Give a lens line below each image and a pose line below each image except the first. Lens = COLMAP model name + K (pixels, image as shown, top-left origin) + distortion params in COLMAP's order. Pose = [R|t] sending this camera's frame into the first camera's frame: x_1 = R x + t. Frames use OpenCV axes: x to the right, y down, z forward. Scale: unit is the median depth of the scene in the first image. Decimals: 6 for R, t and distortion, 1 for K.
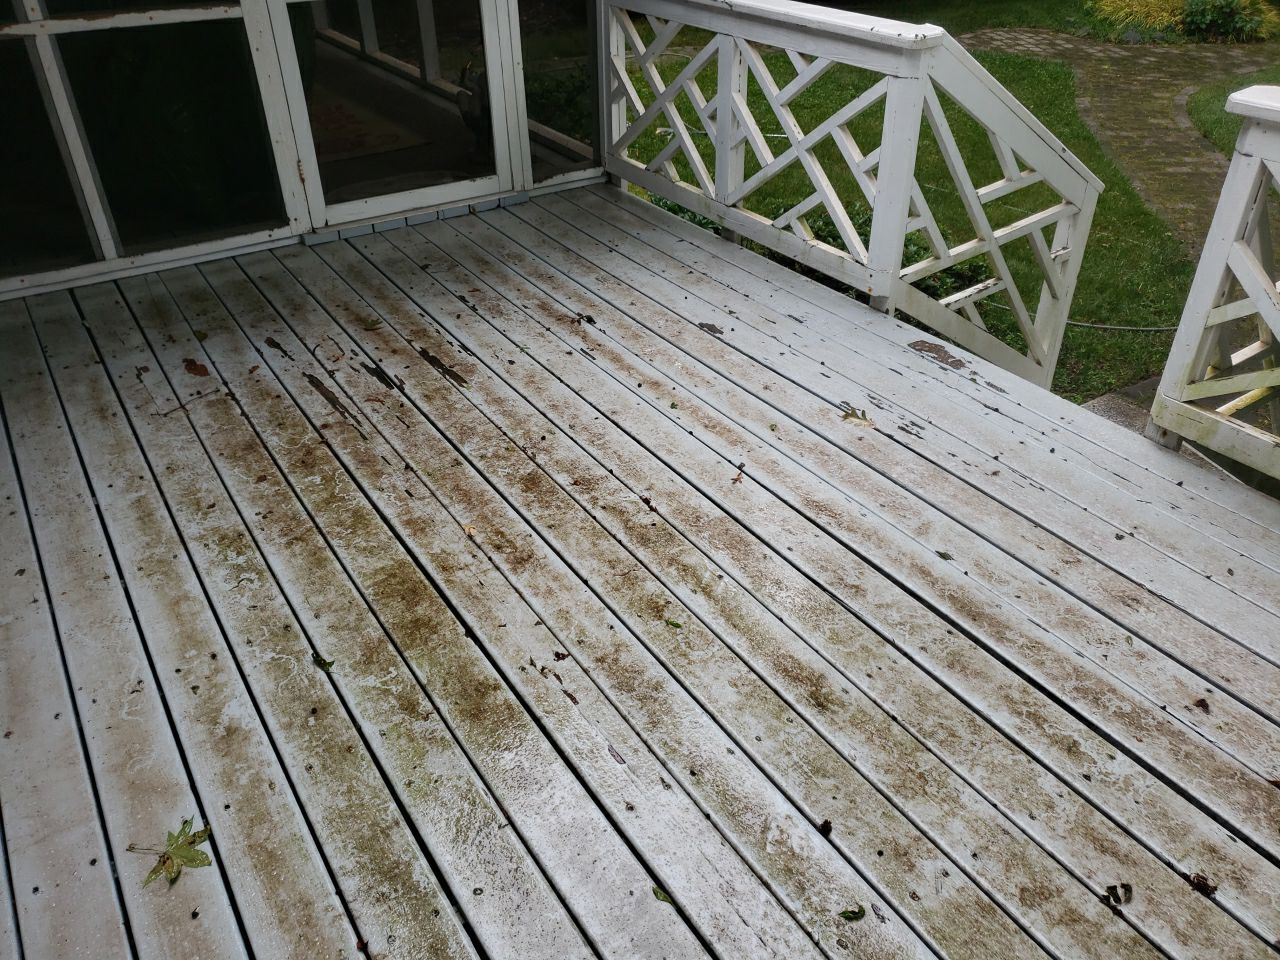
lens RADIAL K [[985.1, 0, 645.4], [0, 985.1, 478.5], [0, 0, 1]] dist [-0.004432, -0.055410]
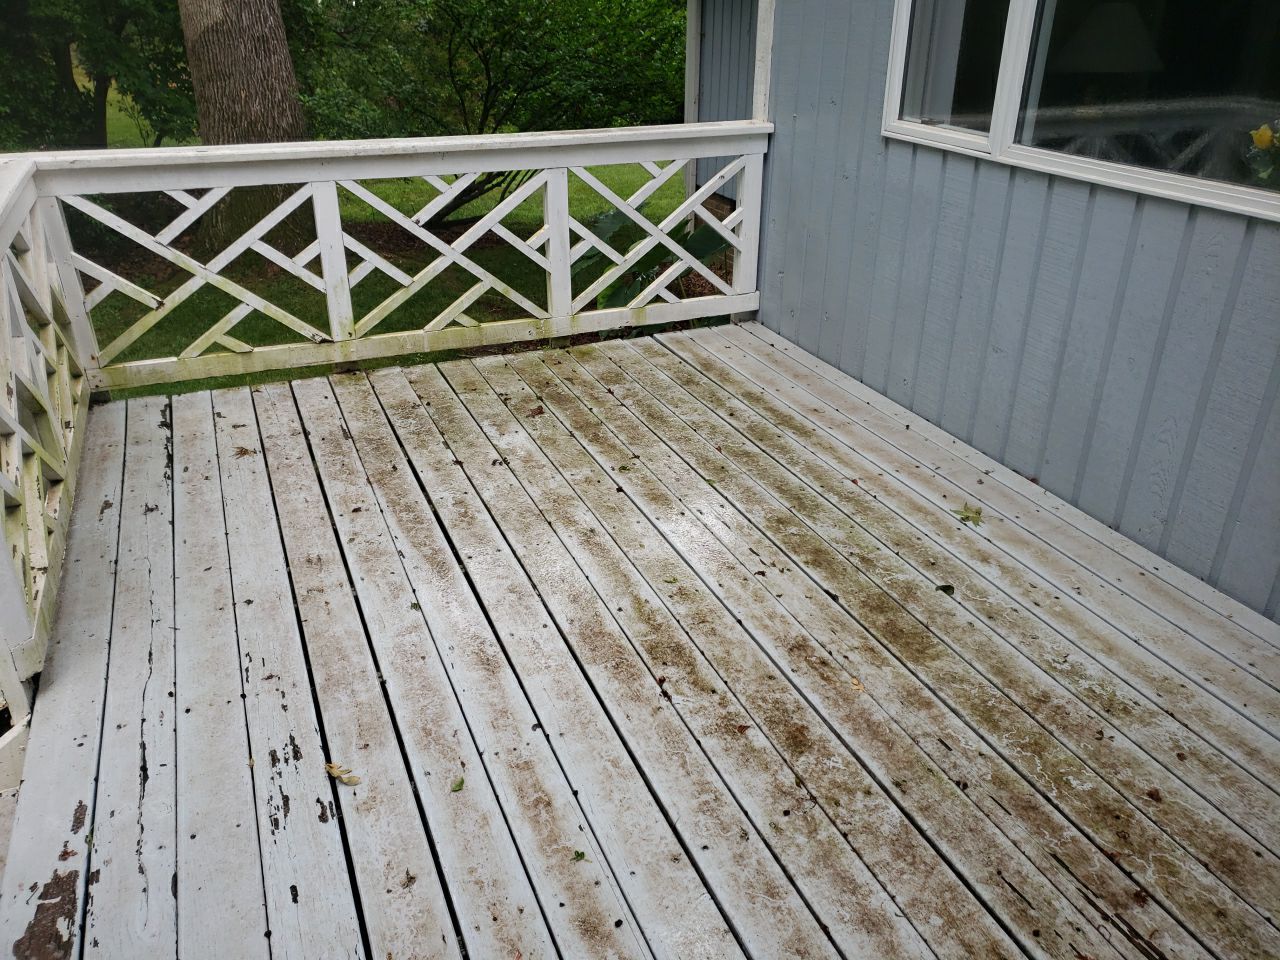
lens RADIAL K [[985.1, 0, 633.0], [0, 985.1, 479.1], [0, 0, 1]] dist [-0.004432, -0.055410]
pose [[-0.982237, -0.078735, 0.170326, -0.112130], [0.106589, 0.512928, 0.851788, -0.882919], [-0.154431, 0.854813, -0.495425, 1.335689]]
